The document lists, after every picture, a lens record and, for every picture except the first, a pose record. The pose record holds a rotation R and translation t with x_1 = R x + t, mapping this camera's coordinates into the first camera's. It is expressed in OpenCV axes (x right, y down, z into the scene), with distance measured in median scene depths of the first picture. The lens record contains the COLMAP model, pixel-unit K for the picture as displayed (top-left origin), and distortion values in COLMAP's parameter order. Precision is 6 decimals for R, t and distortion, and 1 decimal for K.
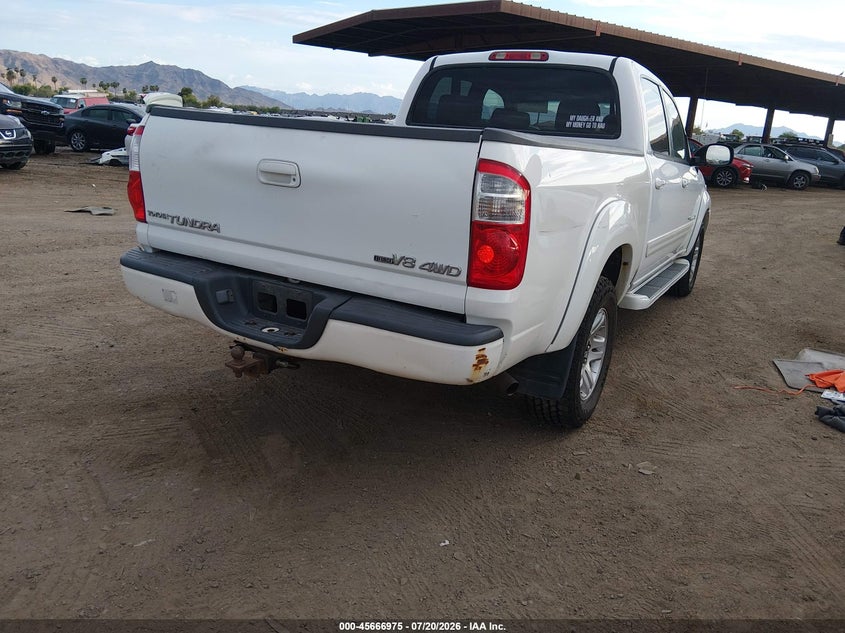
lens RADIAL K [[671.4, 0, 422.5], [0, 671.4, 316.5], [0, 0, 1]] dist [-0.010836, -0.008187]
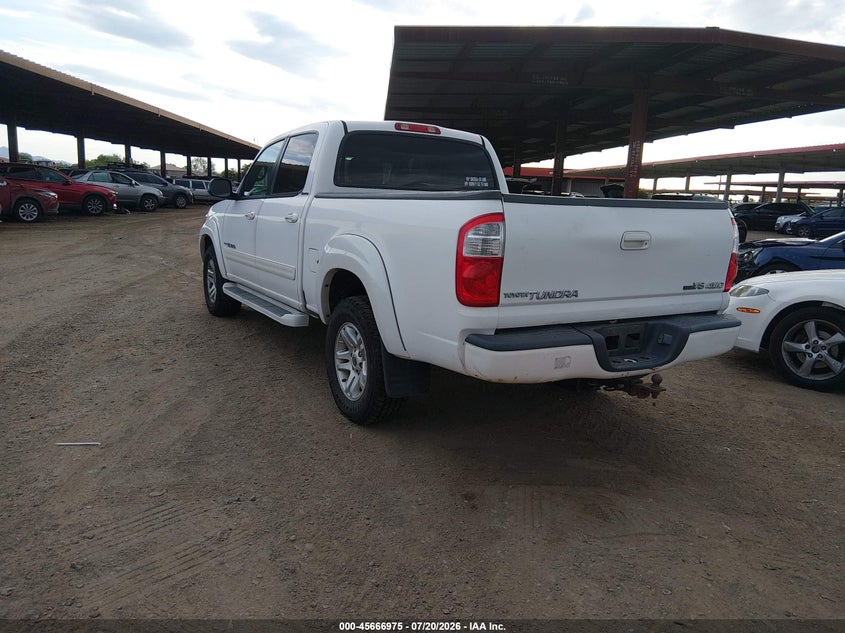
lens RADIAL K [[674.3, 0, 422.5], [0, 674.3, 316.5], [0, 0, 1]] dist [0.109737, -0.227639]
pose [[0.459798, -0.206252, 0.863739, -1.032462], [0.229769, 0.967163, 0.108635, -0.200365], [-0.857783, 0.148510, 0.492090, 0.460499]]
